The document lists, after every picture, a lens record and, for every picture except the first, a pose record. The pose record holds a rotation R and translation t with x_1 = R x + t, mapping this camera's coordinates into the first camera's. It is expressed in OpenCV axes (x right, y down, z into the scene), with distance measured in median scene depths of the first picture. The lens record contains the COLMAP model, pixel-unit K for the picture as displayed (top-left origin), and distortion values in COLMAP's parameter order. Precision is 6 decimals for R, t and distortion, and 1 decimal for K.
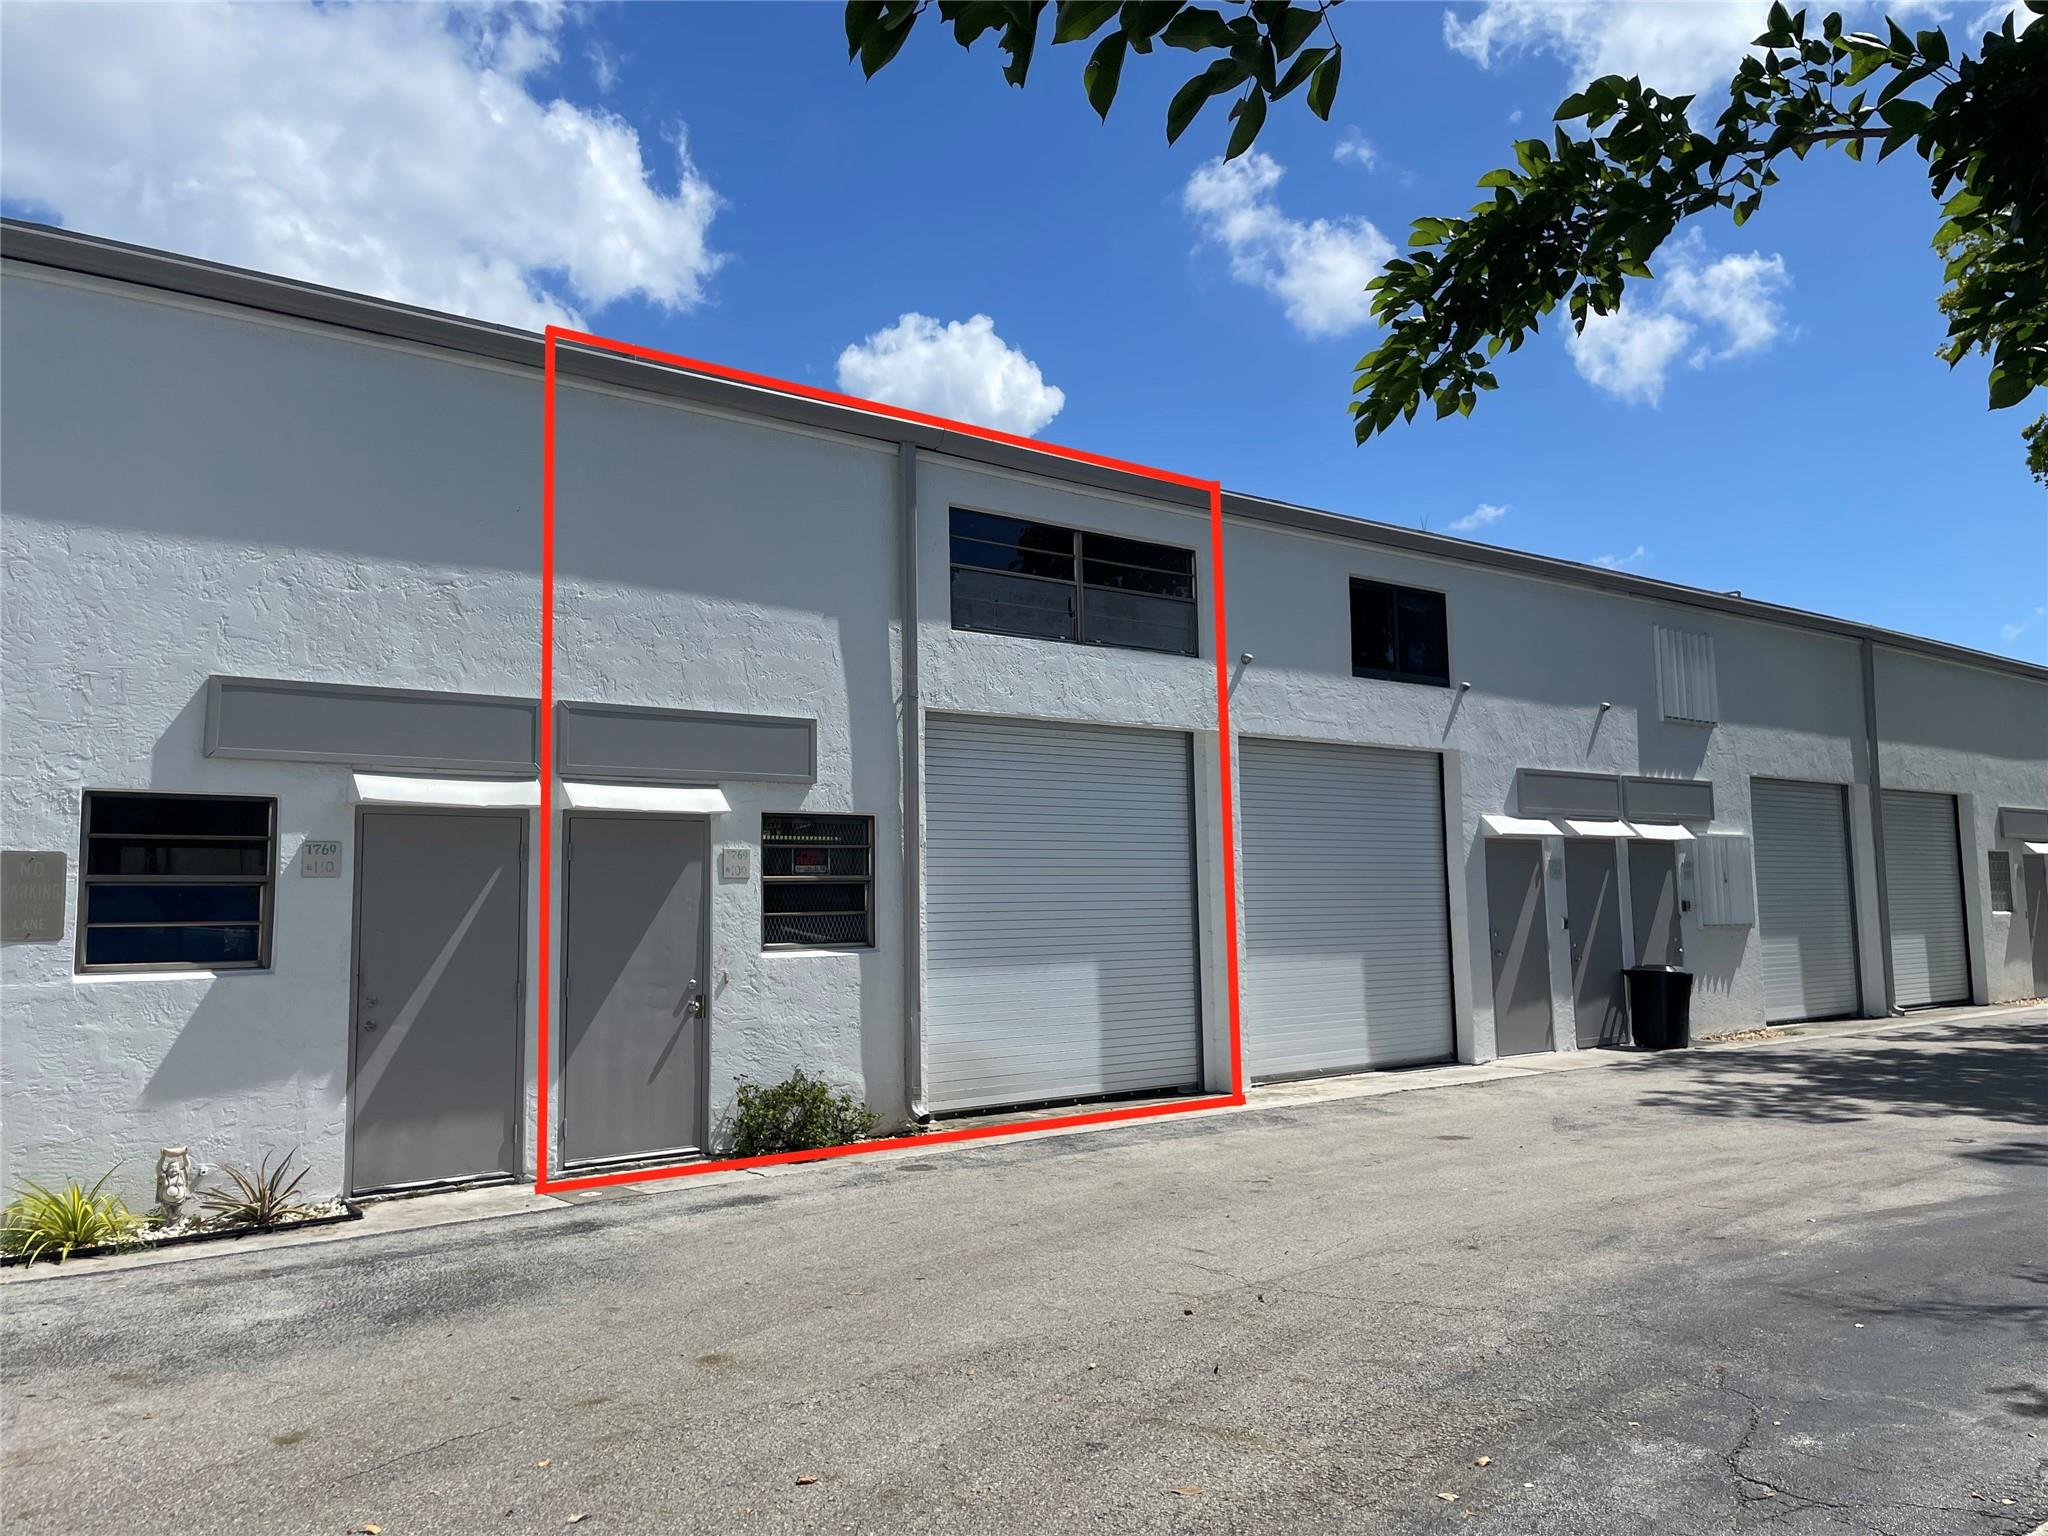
lens RADIAL K [[1542.8, 0, 1018.6], [0, 1542.8, 760.1], [0, 0, 1]] dist [0.061858, 0.004778]
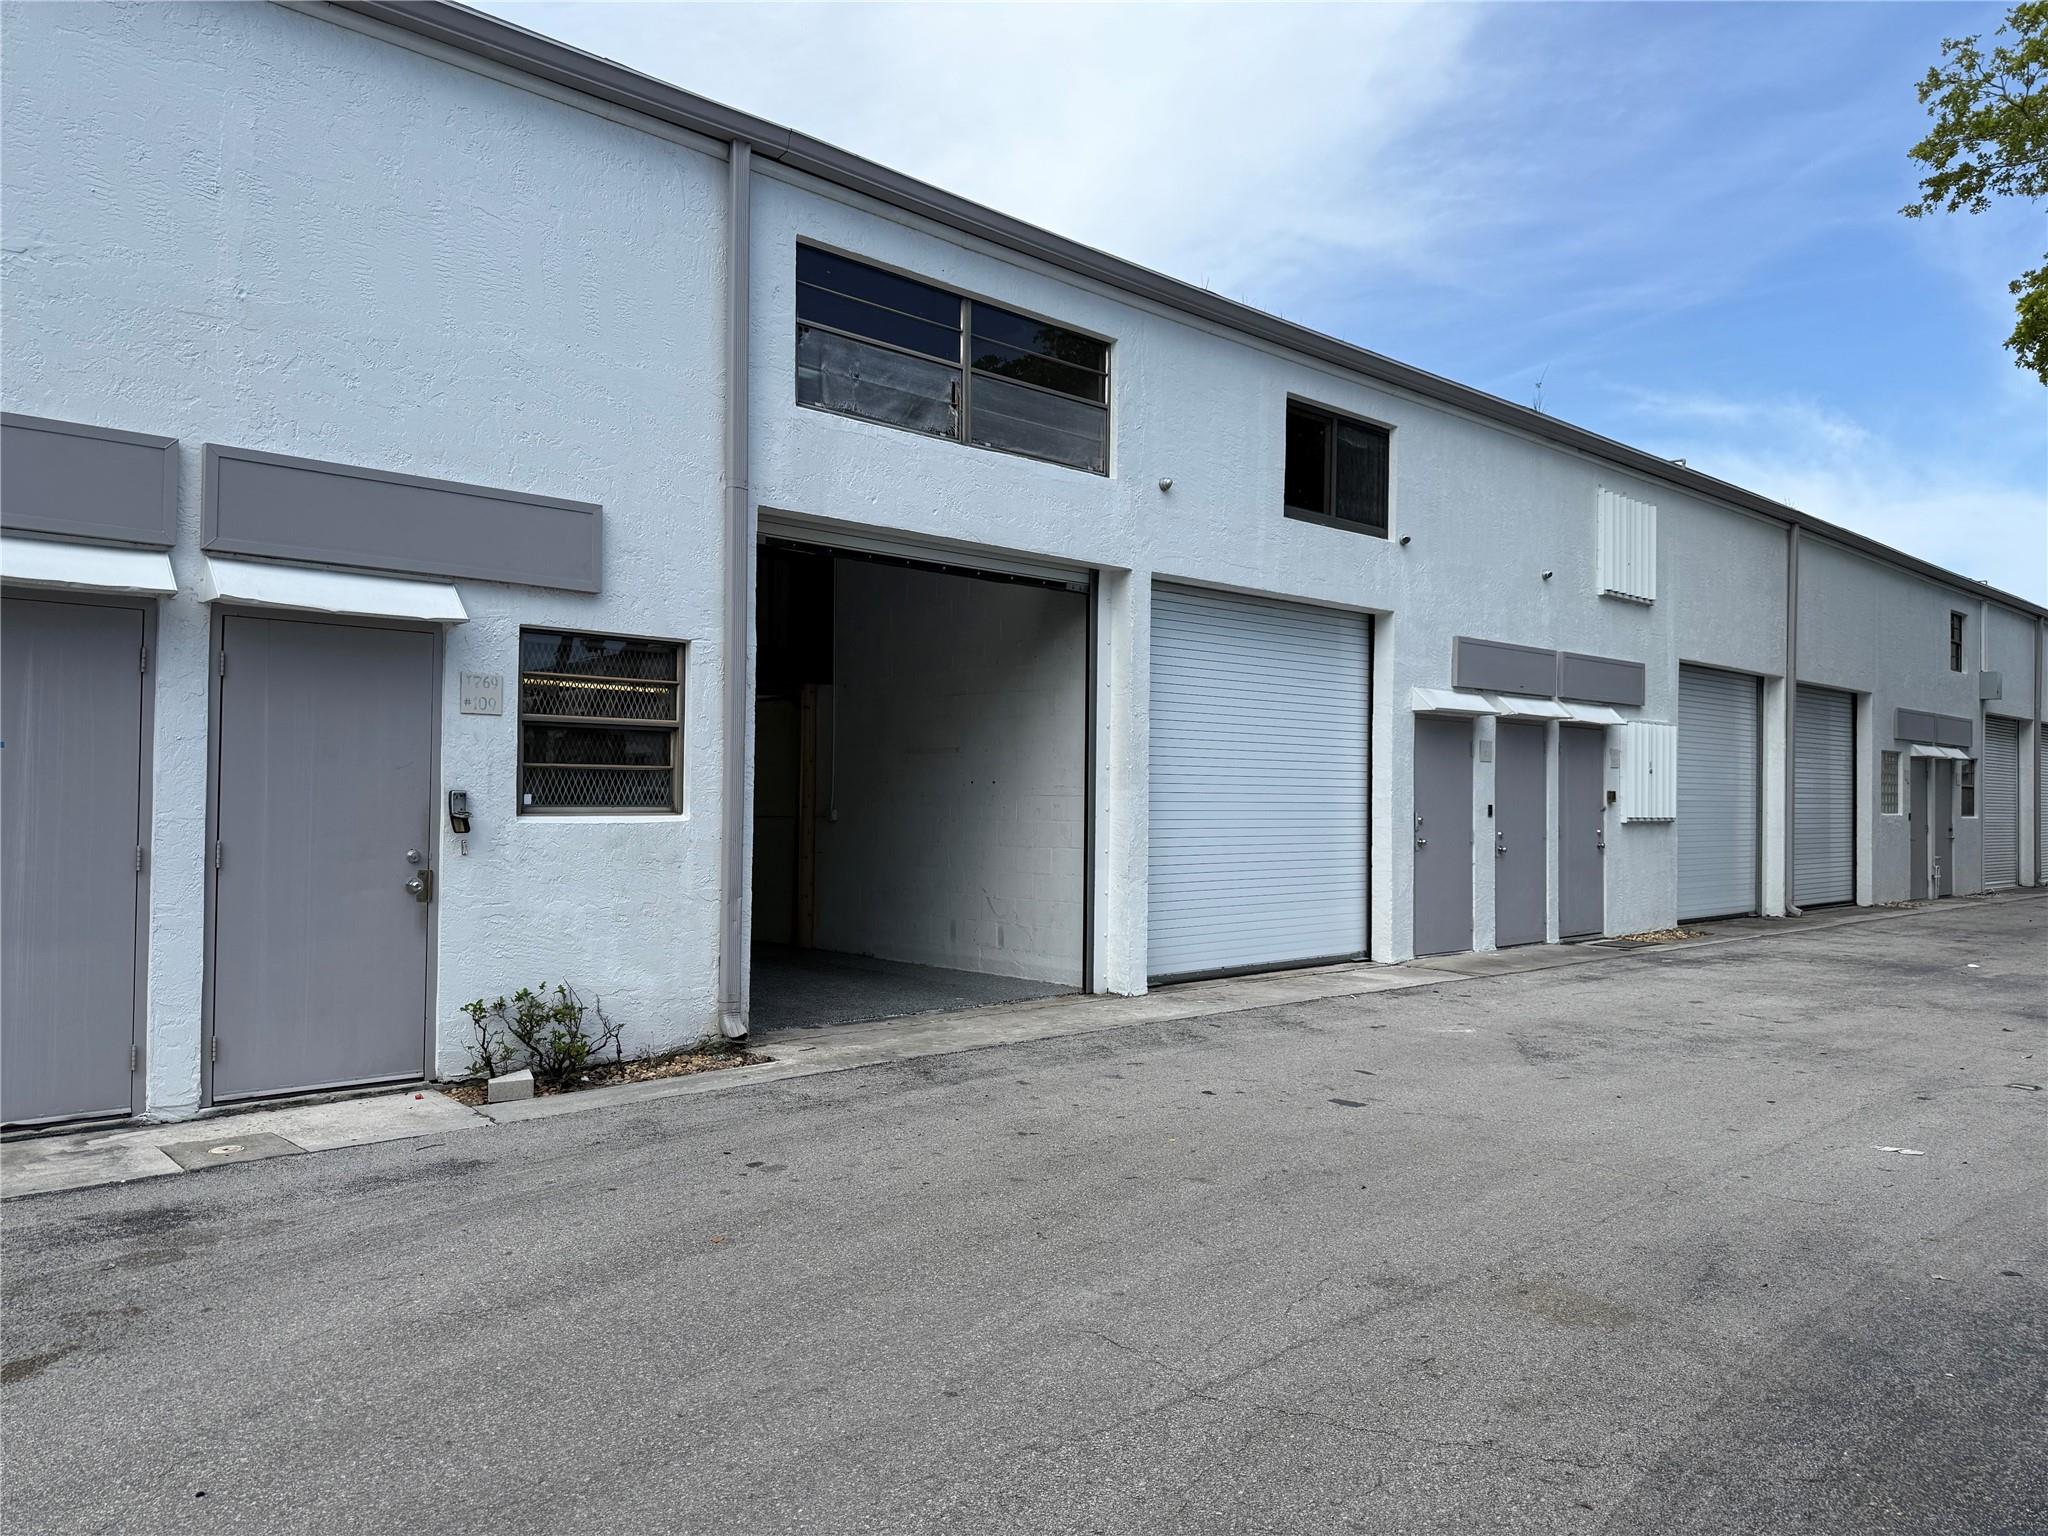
lens RADIAL K [[1440.1, 0, 1024.1], [0, 1440.1, 775.4], [0, 0, 1]] dist [0.052866, -0.013009]
pose [[0.996326, 0.030482, 0.080032, 0.016750], [-0.037078, 0.995920, 0.082270, 0.034429], [-0.077197, -0.084935, 0.993391, 0.252683]]
